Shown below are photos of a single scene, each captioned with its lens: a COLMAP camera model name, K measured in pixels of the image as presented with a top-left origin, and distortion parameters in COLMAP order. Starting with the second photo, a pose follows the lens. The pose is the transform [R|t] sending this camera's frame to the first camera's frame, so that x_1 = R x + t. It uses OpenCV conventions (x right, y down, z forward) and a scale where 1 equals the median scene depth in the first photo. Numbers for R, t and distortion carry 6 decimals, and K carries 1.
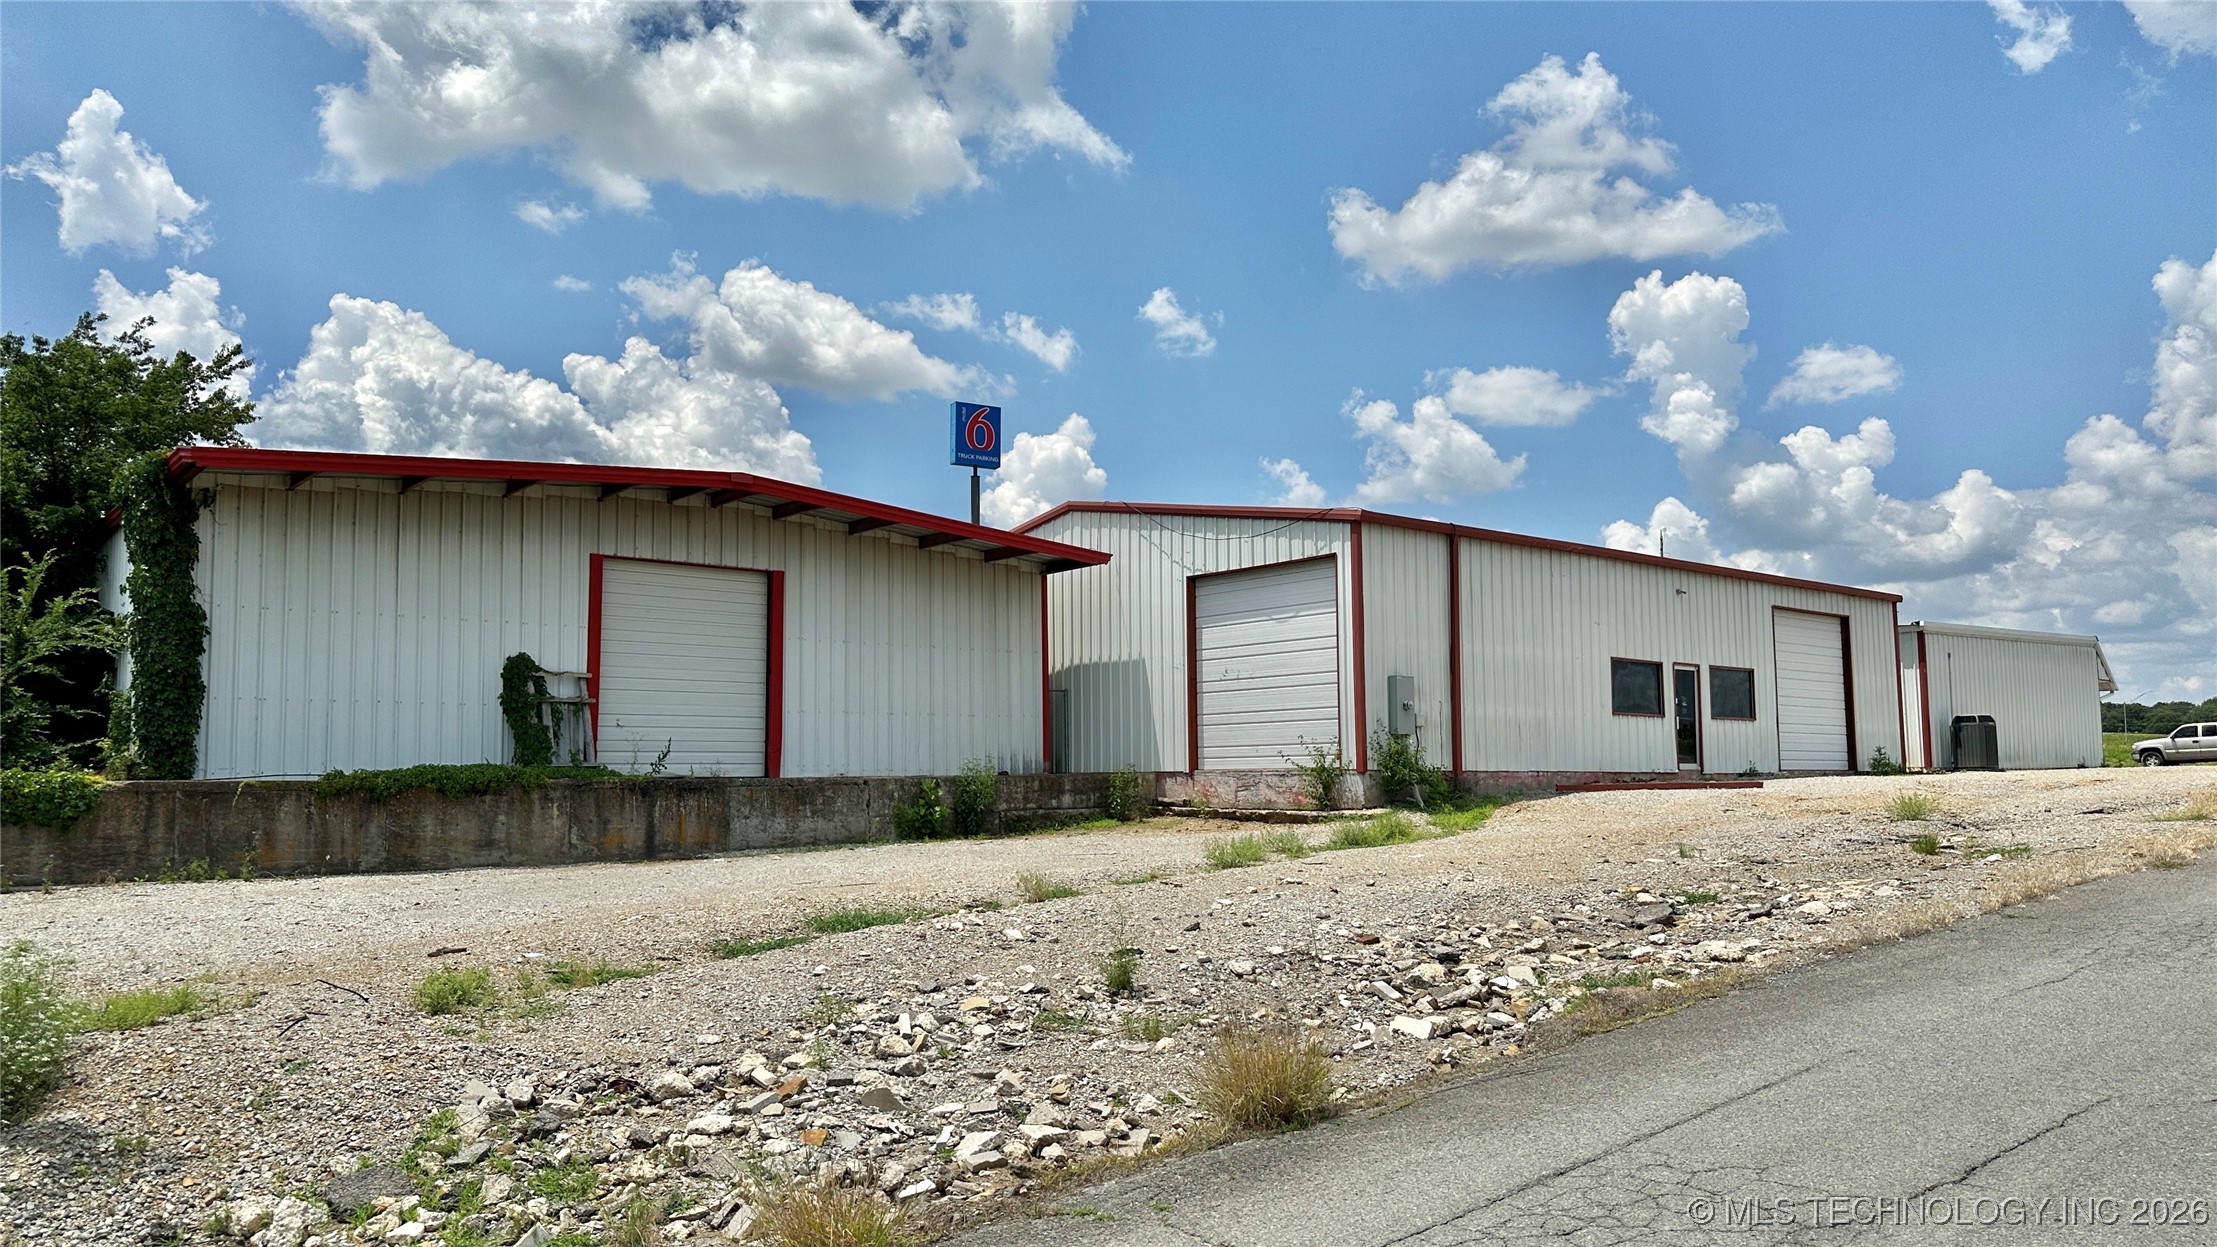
lens RADIAL K [[1654.0, 0, 1108.5], [0, 1654.0, 623.5], [0, 0, 1]] dist [0.071867, -0.076889]
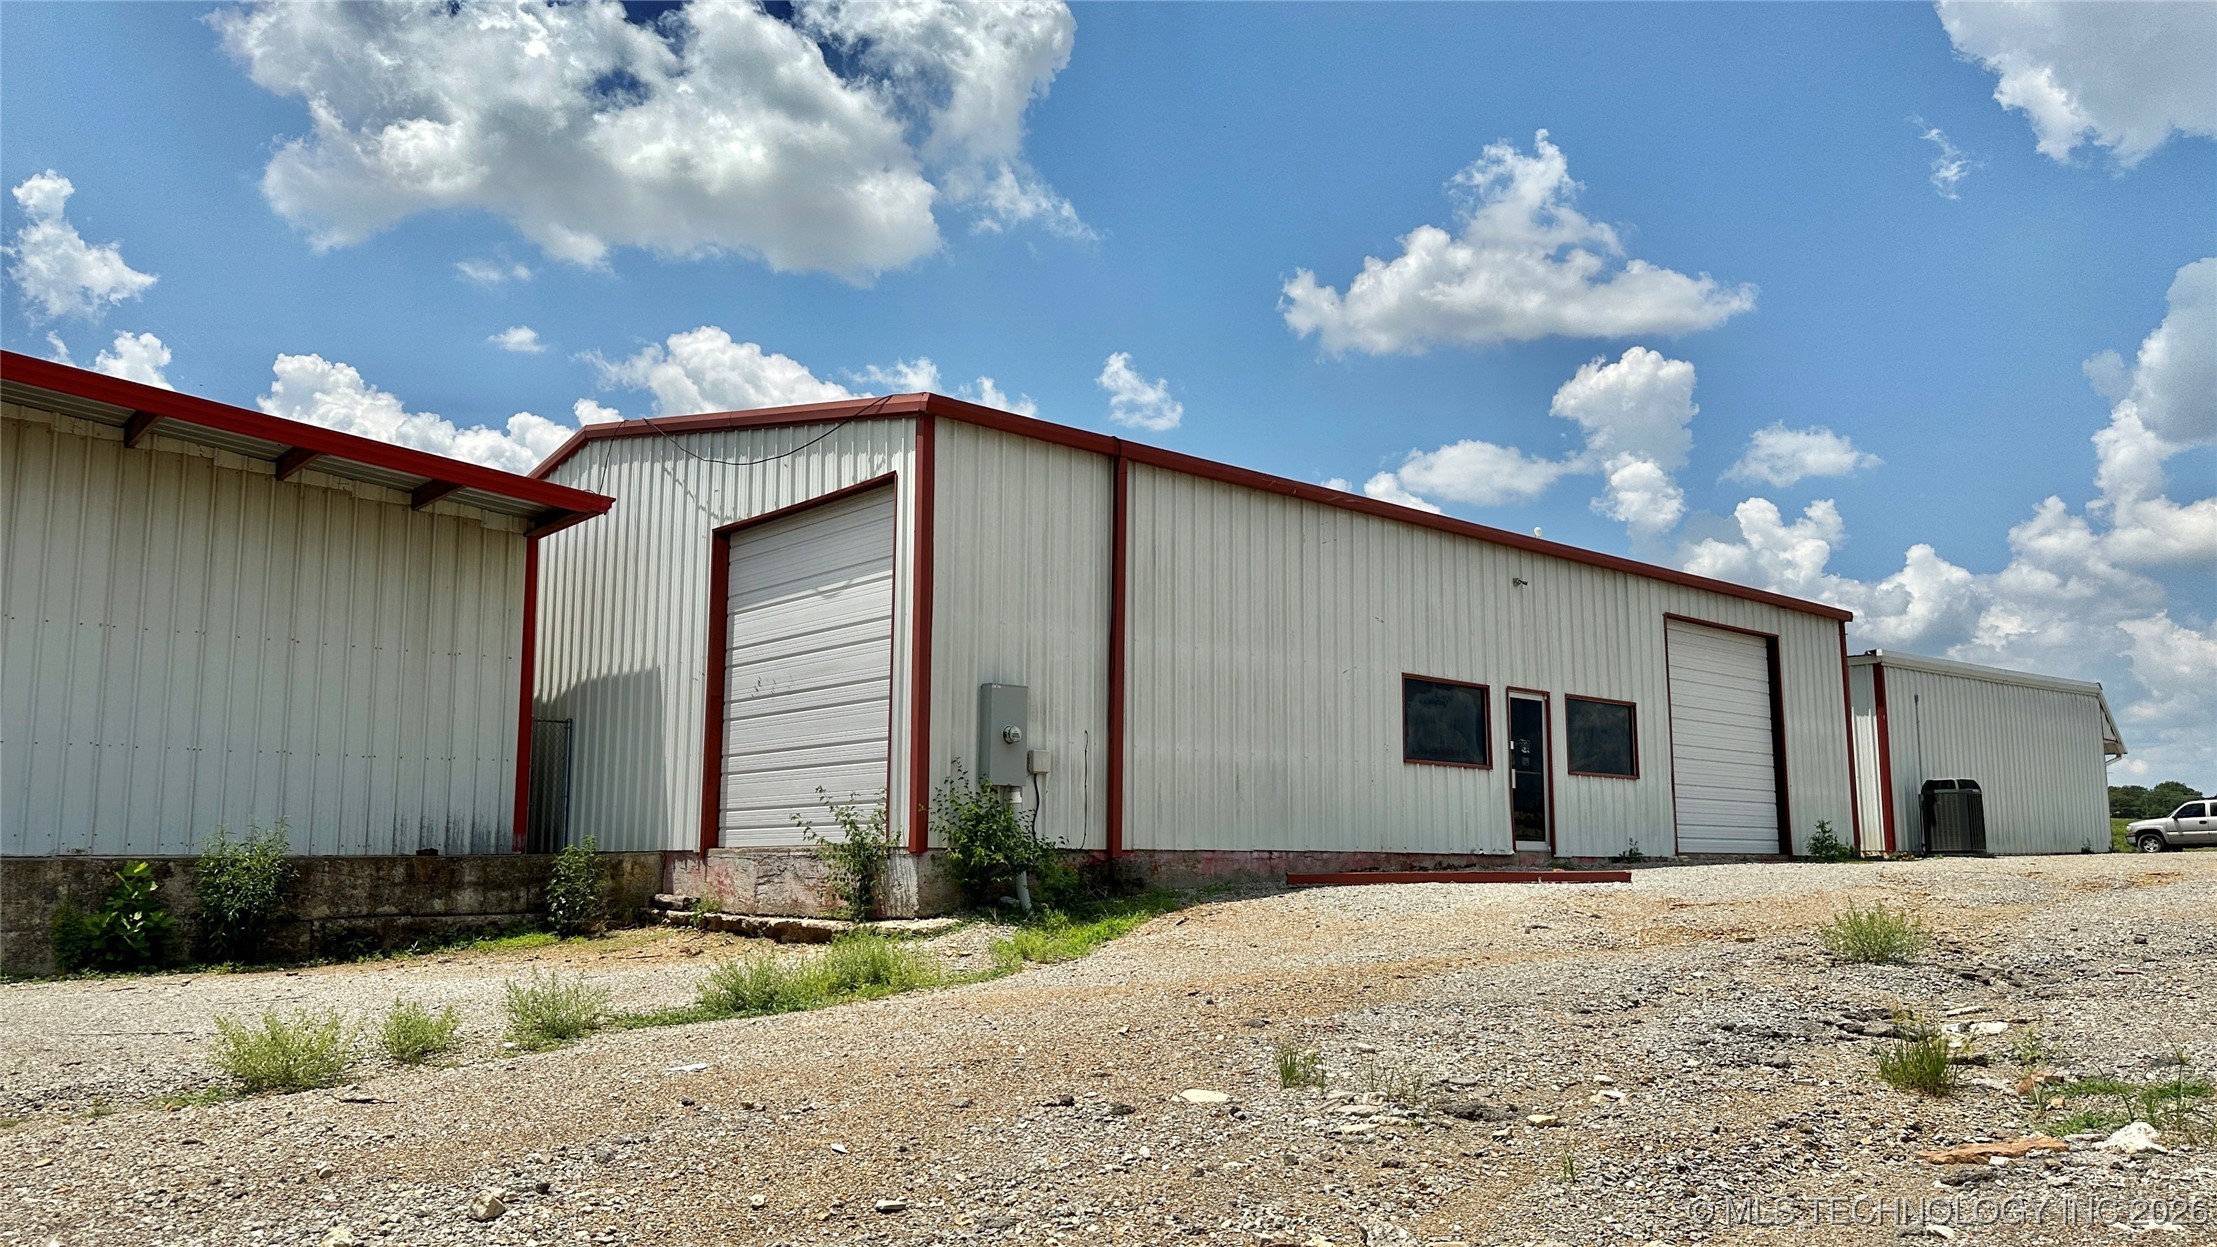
lens RADIAL K [[1543.0, 0, 1178.4], [0, 1543.0, 629.0], [0, 0, 1]] dist [0.156865, -0.227590]
pose [[0.999178, 0.013879, 0.038099, 0.184157], [-0.011977, 0.998692, -0.049712, 0.032638], [-0.038739, 0.049215, 0.998037, 0.388230]]
